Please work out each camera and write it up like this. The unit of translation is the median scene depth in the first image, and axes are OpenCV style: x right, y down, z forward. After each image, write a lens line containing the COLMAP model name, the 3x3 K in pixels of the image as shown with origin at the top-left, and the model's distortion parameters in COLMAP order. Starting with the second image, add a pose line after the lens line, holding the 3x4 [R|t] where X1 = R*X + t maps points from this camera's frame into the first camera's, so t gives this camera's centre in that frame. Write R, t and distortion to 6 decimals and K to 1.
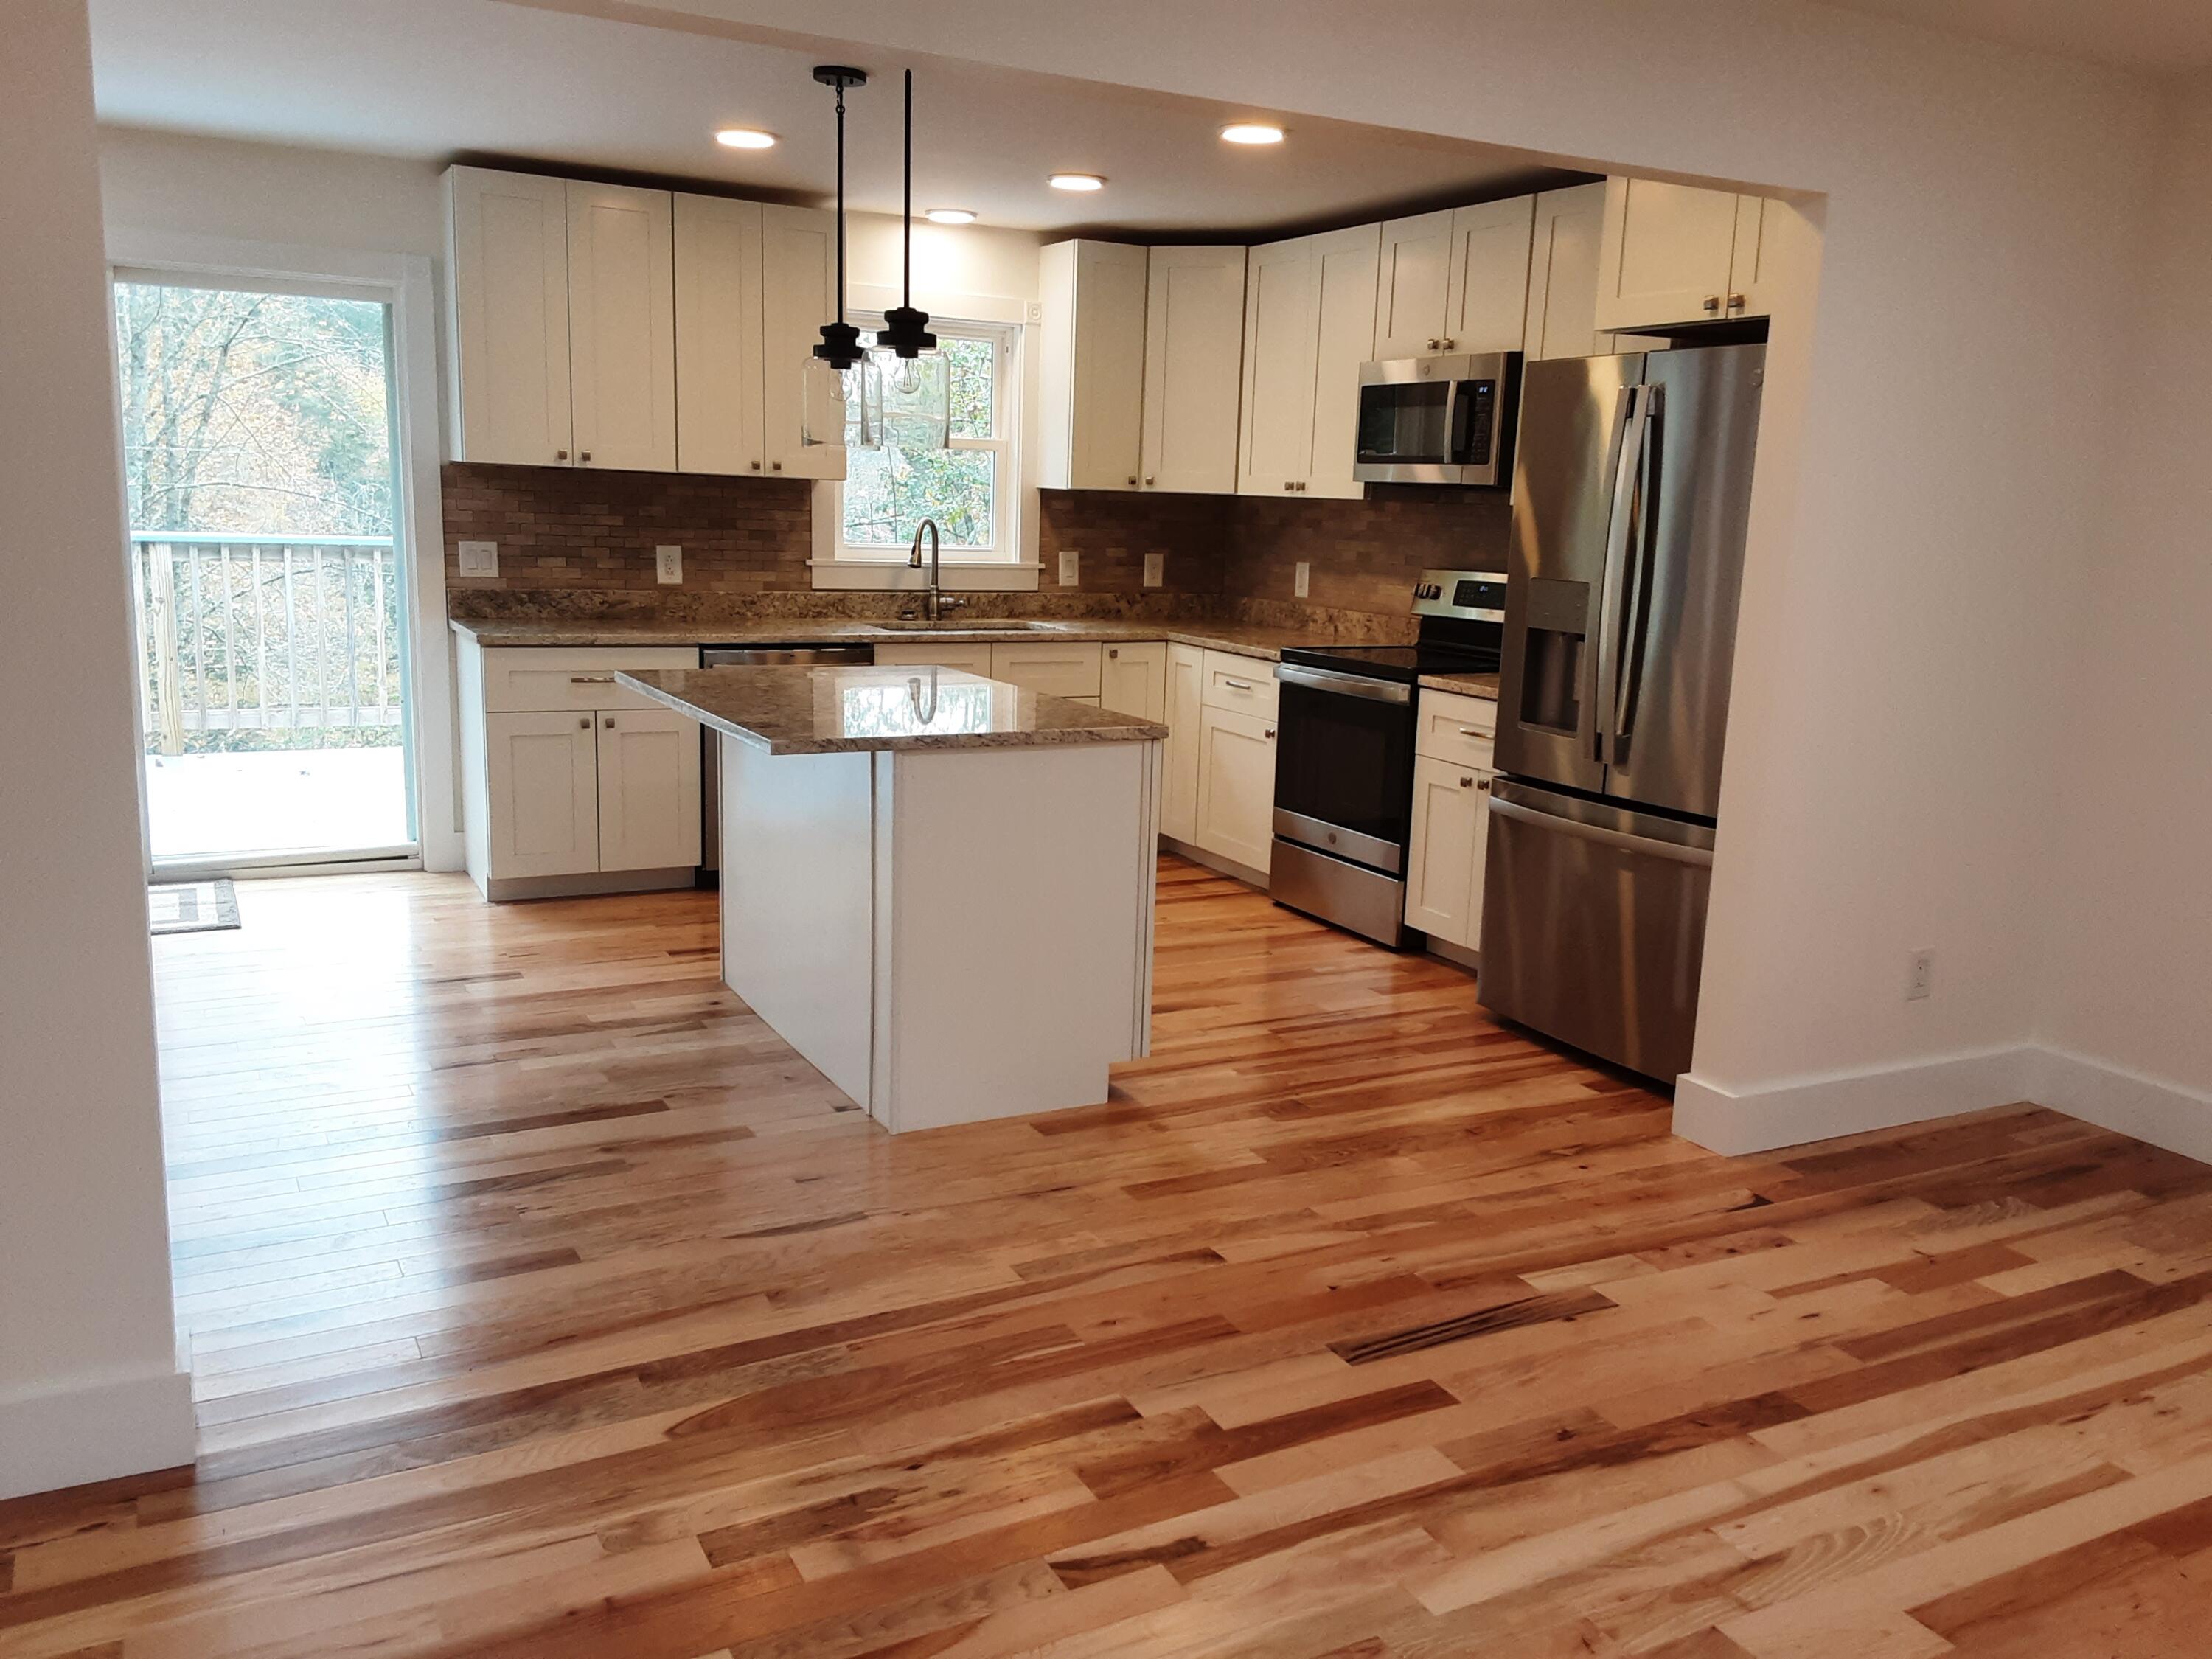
lens RADIAL K [[1776.9, 0, 1106.0], [0, 1776.9, 829.5], [0, 0, 1]] dist [0.132019, -0.183000]
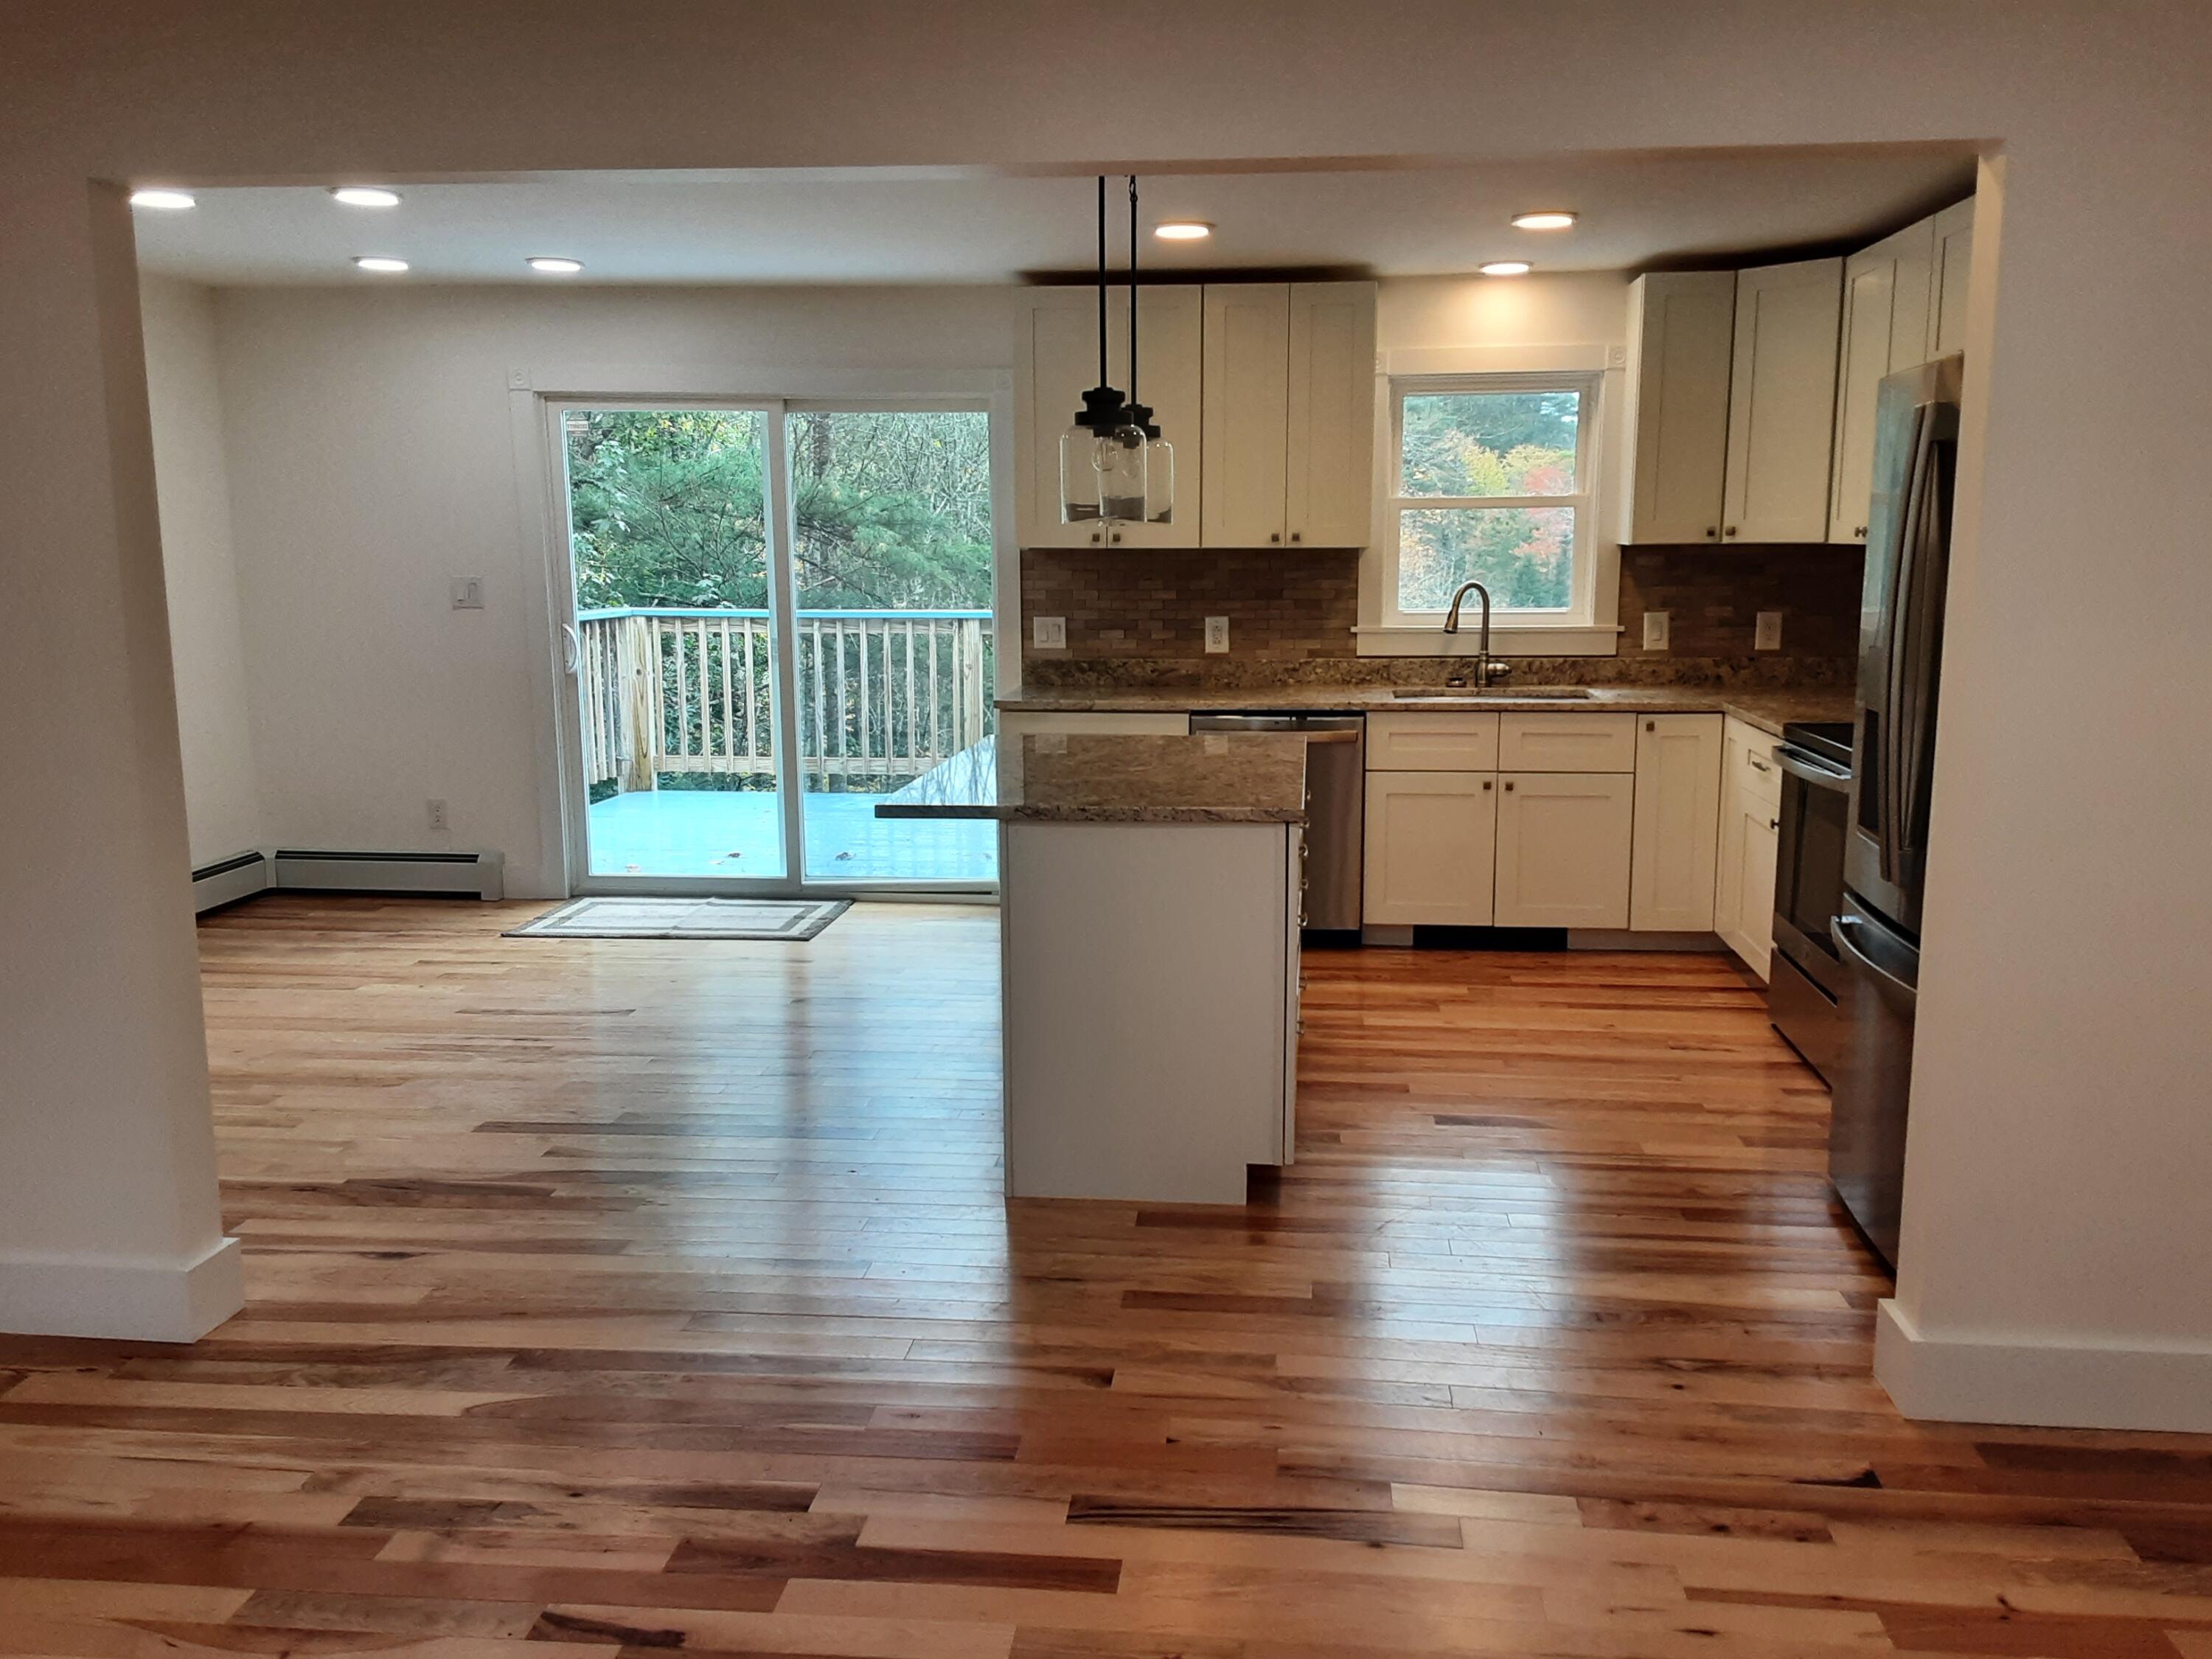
lens RADIAL K [[1761.4, 0, 1106.0], [0, 1761.4, 829.5], [0, 0, 1]] dist [0.097879, -0.130592]
pose [[0.827798, 0.053874, -0.558434, 0.290958], [-0.070982, 0.997437, -0.008995, -0.020134], [0.556518, 0.047085, 0.829500, 0.113848]]
